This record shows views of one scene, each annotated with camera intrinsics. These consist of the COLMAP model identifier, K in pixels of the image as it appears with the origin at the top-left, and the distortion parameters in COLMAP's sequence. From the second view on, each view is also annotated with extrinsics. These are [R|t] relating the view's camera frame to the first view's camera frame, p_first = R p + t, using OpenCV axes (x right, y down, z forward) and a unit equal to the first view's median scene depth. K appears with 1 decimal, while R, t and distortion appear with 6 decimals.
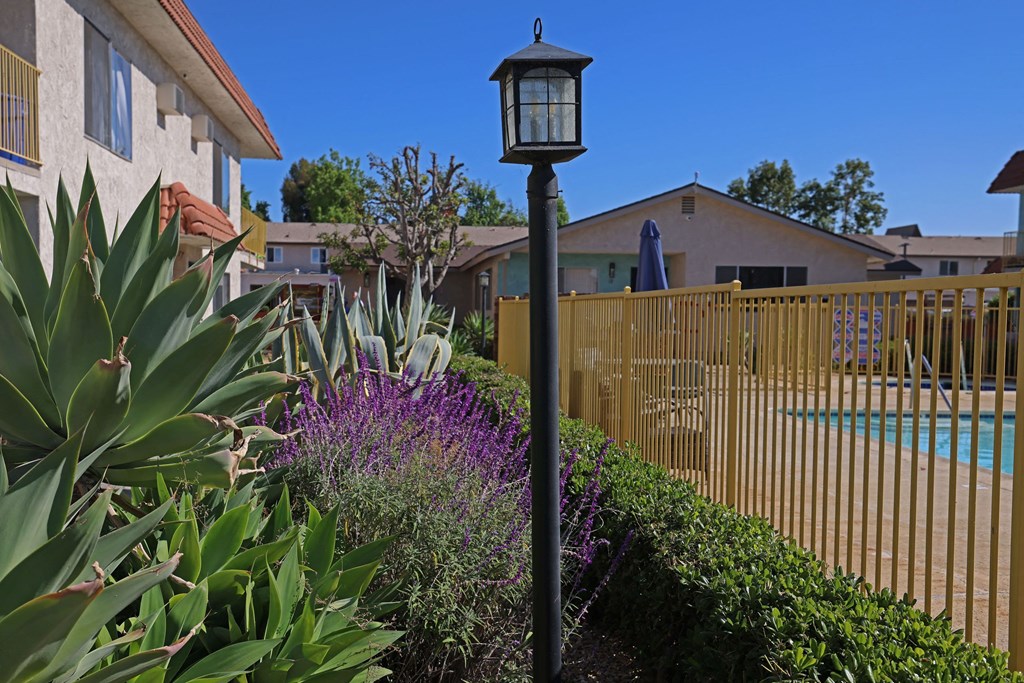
lens RADIAL K [[1057.1, 0, 512.0], [0, 1057.1, 341.5], [0, 0, 1]] dist [-0.000028, 0.231368]
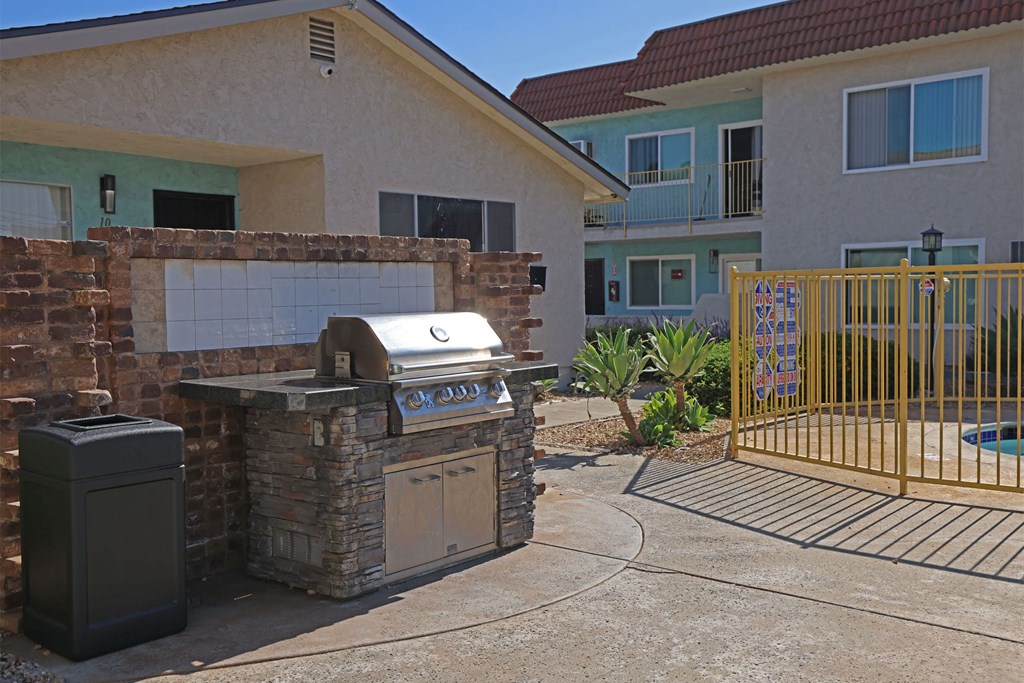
lens RADIAL K [[952.1, 0, 512.0], [0, 952.1, 341.5], [0, 0, 1]] dist [0.062090, -0.001299]
pose [[0.712269, -0.062380, 0.699130, -0.053111], [0.041726, 0.998045, 0.046540, -0.025330], [-0.700666, -0.003977, 0.713479, 0.683414]]
